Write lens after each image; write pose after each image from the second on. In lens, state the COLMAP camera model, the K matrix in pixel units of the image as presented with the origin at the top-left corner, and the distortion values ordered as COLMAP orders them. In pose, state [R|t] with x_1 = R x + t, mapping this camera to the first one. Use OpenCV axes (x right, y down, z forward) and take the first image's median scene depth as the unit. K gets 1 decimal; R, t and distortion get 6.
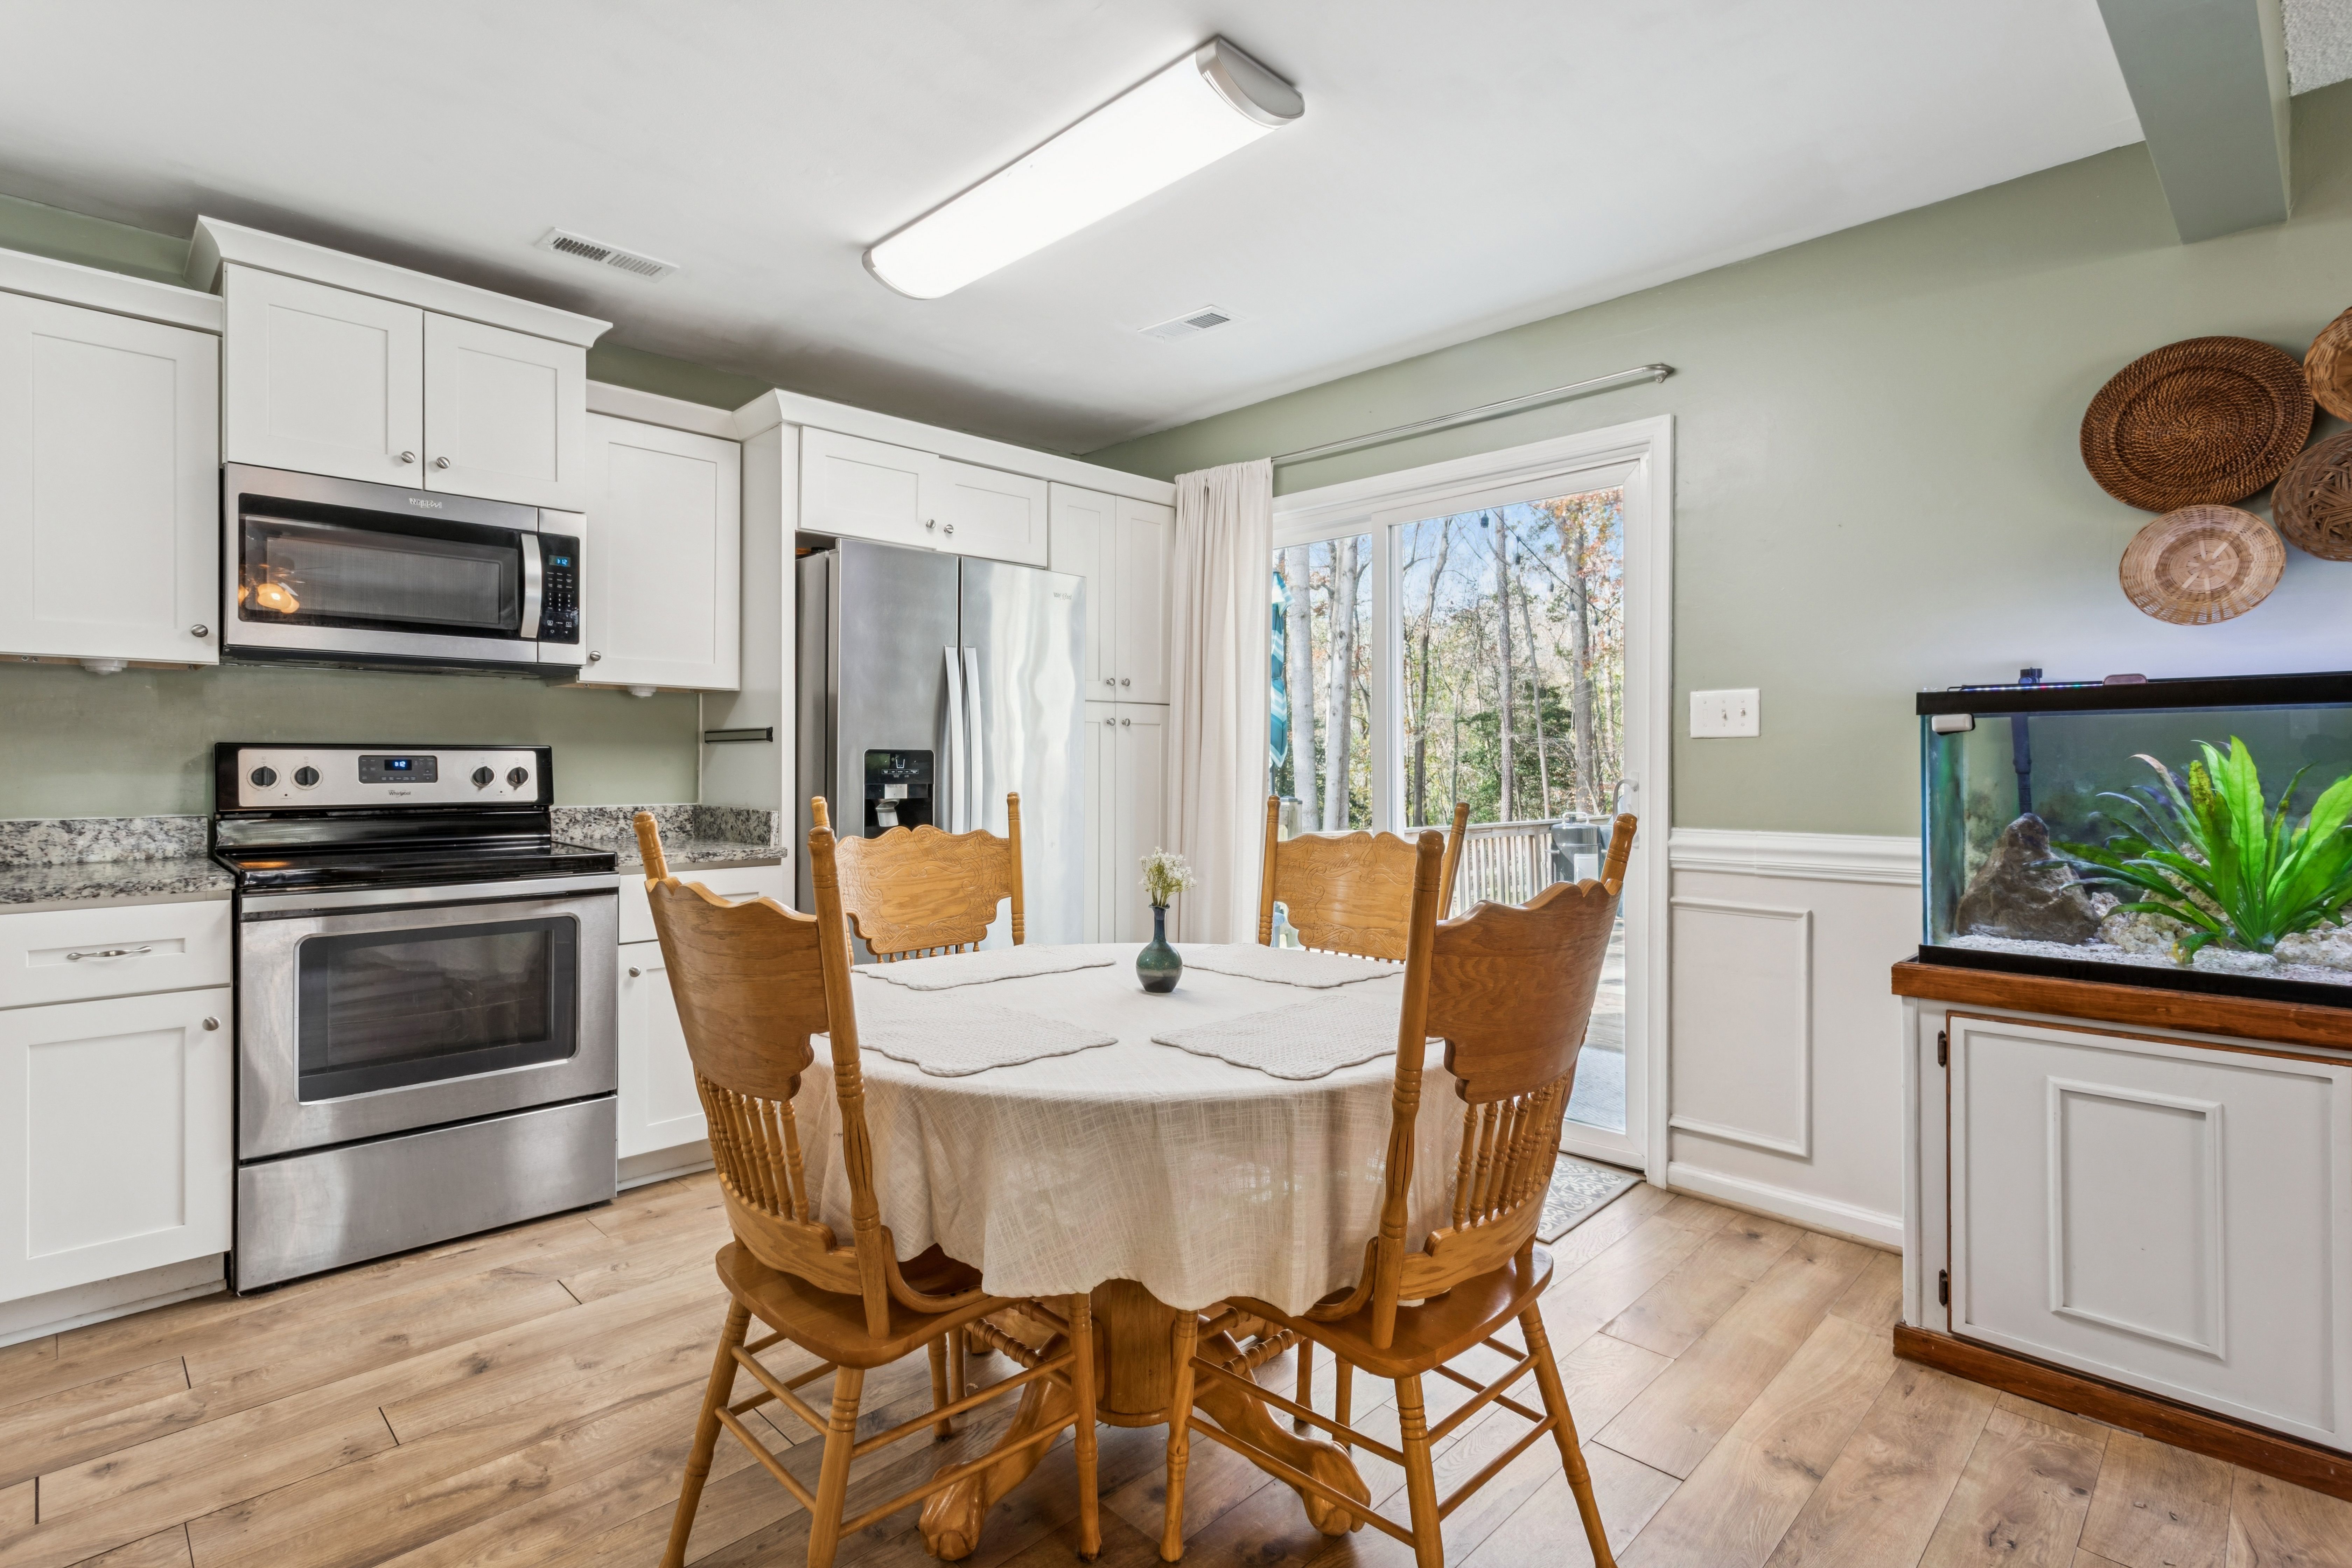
lens RADIAL K [[1128.1, 0, 1178.7], [0, 1128.1, 756.8], [0, 0, 1]] dist [-0.000060, 0.001684]
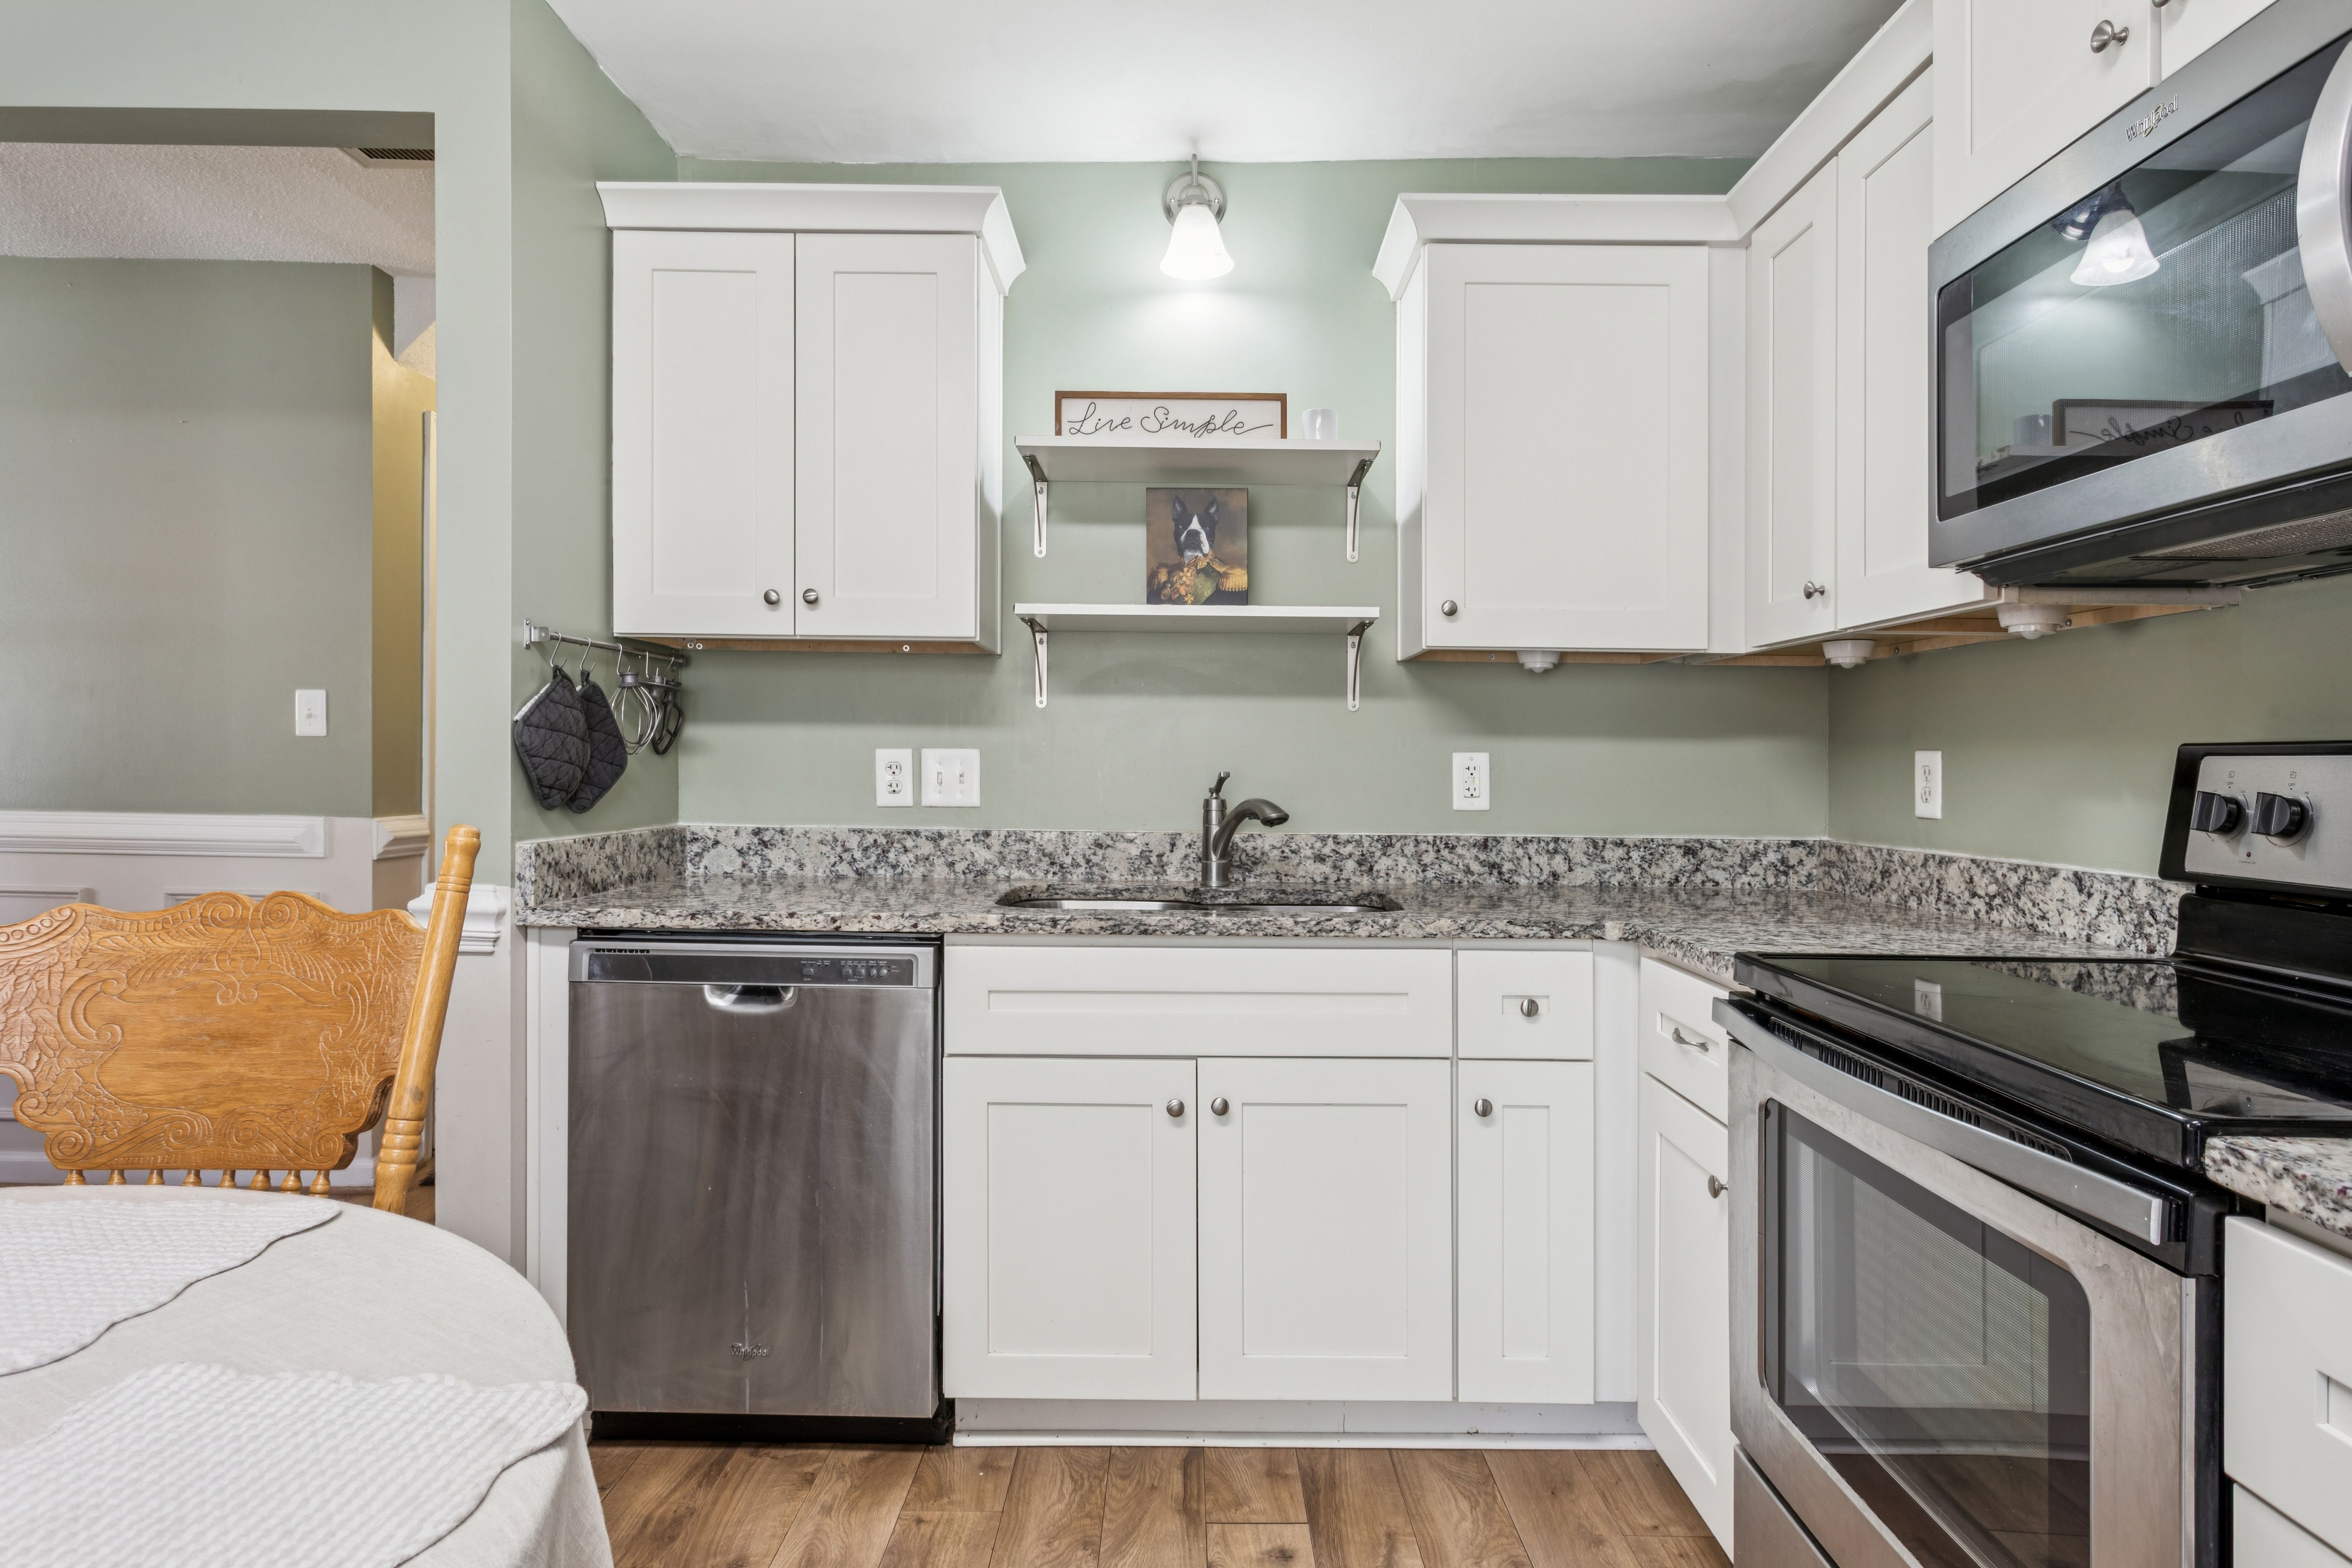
lens RADIAL K [[1227.9, 0, 1210.0], [0, 1227.9, 759.1], [0, 0, 1]] dist [-0.008789, 0.004709]
pose [[-0.712398, -0.015647, -0.701601, -0.138656], [-0.012990, 0.999874, -0.009109, 0.004947], [0.701655, 0.002624, -0.712512, 1.016832]]
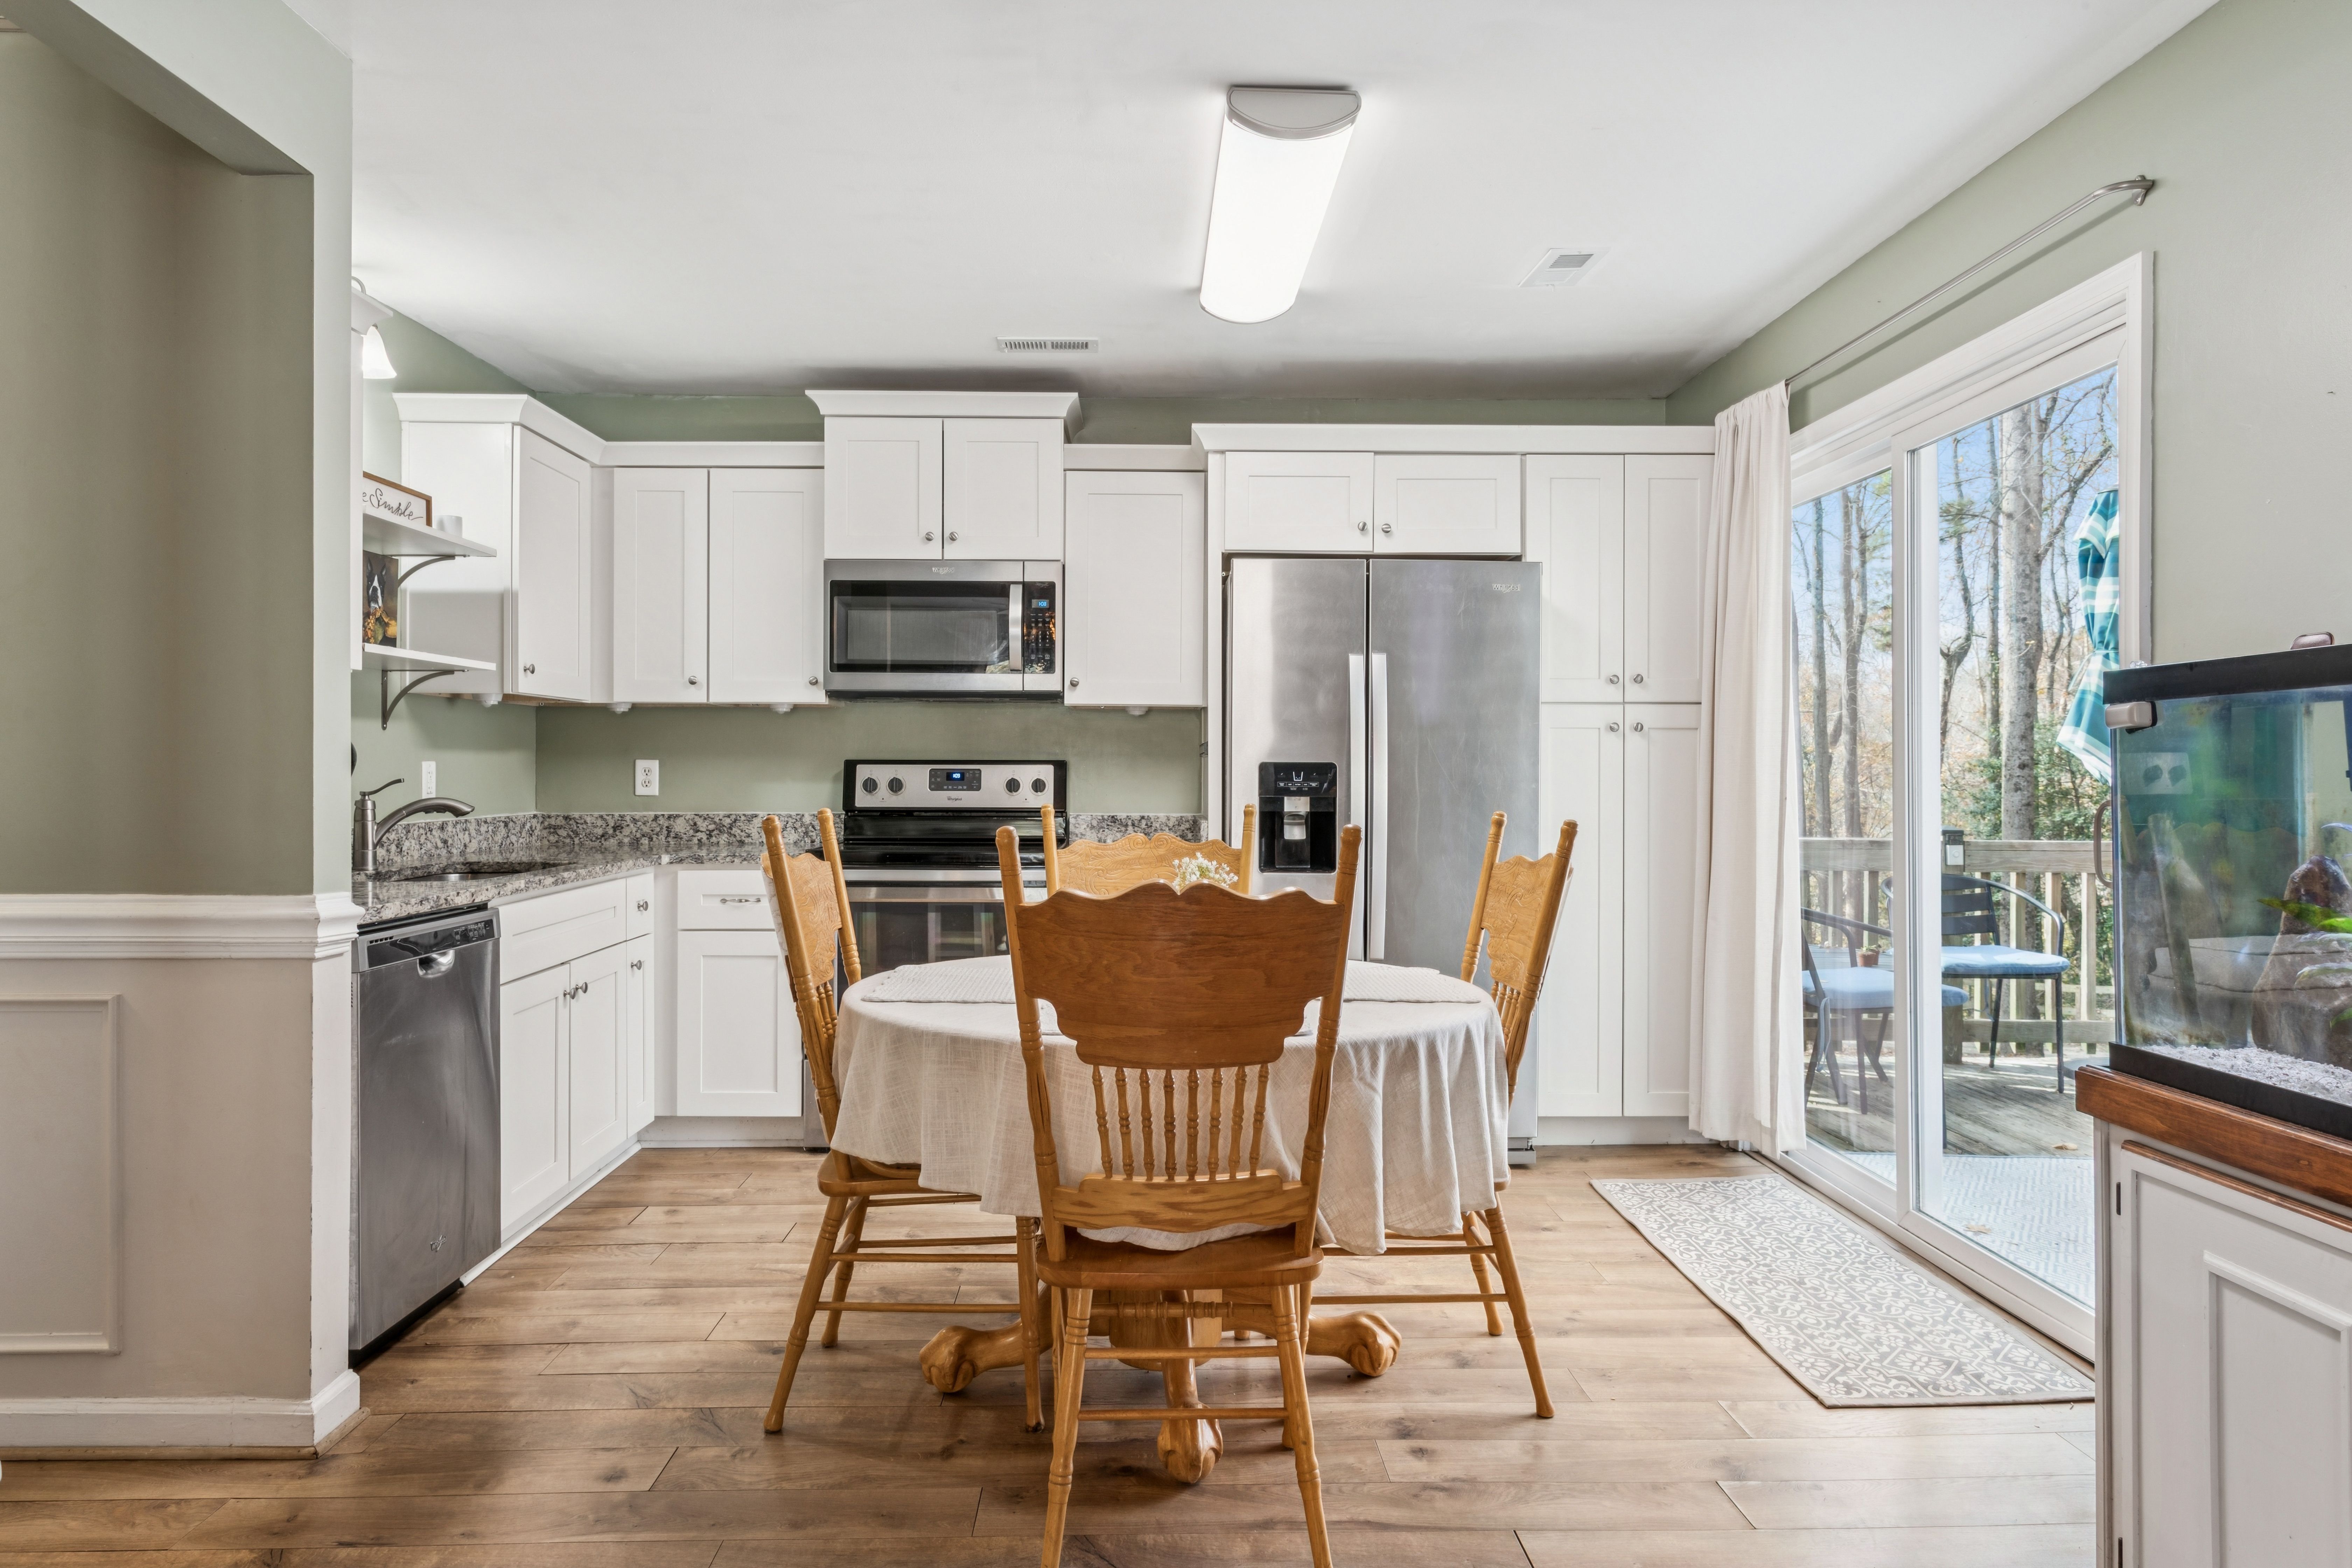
lens RADIAL K [[1492.9, 0, 1164.4], [0, 1492.9, 754.2], [0, 0, 1]] dist [-0.007023, 0.004616]
pose [[0.719170, -0.008978, -0.694776, 0.642452], [0.001923, 0.999938, -0.010930, 0.001027], [0.694832, 0.006525, 0.719143, -0.031477]]
